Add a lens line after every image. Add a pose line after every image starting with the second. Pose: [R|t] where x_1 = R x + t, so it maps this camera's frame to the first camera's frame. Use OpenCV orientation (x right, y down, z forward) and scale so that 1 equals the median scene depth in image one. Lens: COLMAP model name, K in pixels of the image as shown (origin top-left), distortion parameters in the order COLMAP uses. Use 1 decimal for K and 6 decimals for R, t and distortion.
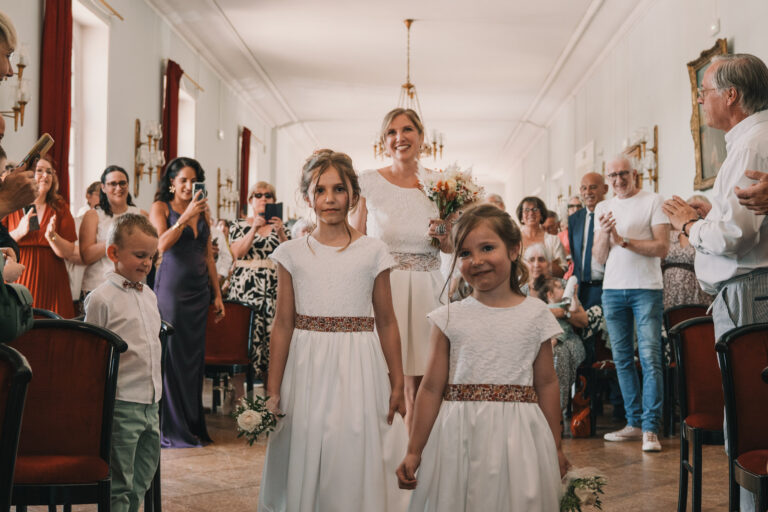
lens RADIAL K [[952.1, 0, 382.2], [0, 952.1, 259.0], [0, 0, 1]] dist [-0.094302, 0.000000]
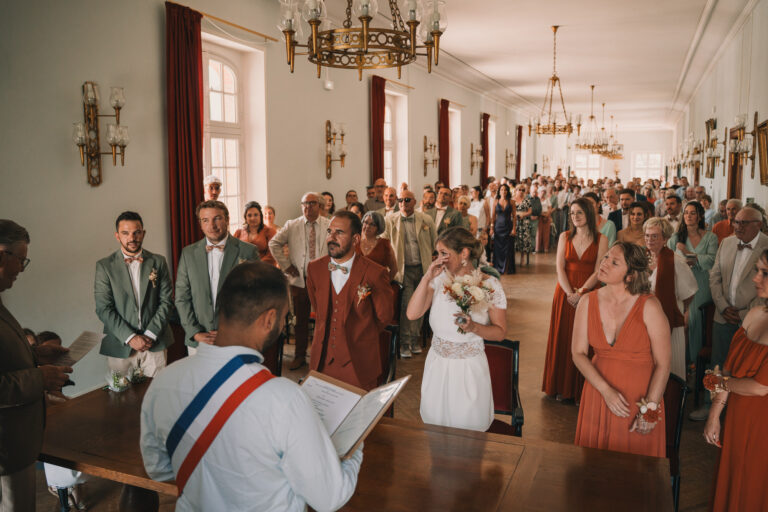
lens RADIAL K [[618.4, 0, 384.3], [0, 618.4, 256.2], [0, 0, 1]] dist [-0.089490, 0.000713]
pose [[0.931135, 0.035302, -0.362962, 0.112060], [0.027160, 0.985826, 0.165557, -0.120768], [0.363662, -0.164014, 0.916978, -0.558542]]
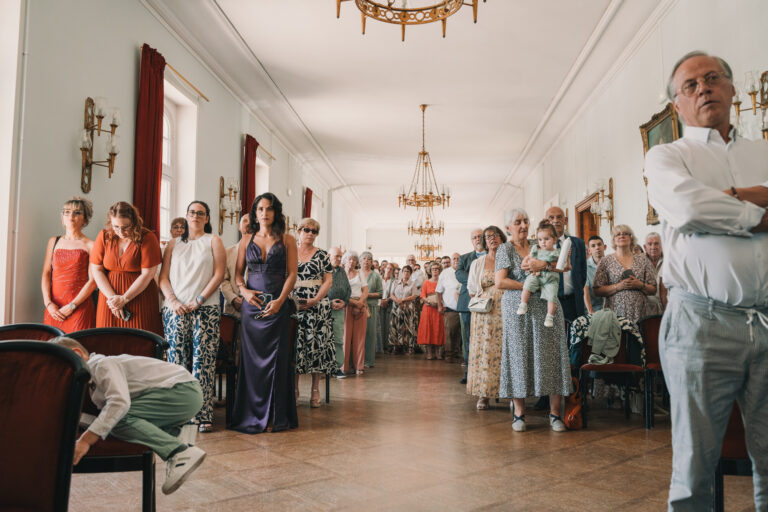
lens RADIAL K [[618.4, 0, 383.5], [0, 618.4, 255.8], [0, 0, 1]] dist [-0.089490, 0.000713]
pose [[0.999220, -0.006965, -0.038879, 0.003634], [0.005252, 0.999019, -0.043975, 0.003399], [0.039147, 0.043737, 0.998276, 0.132758]]
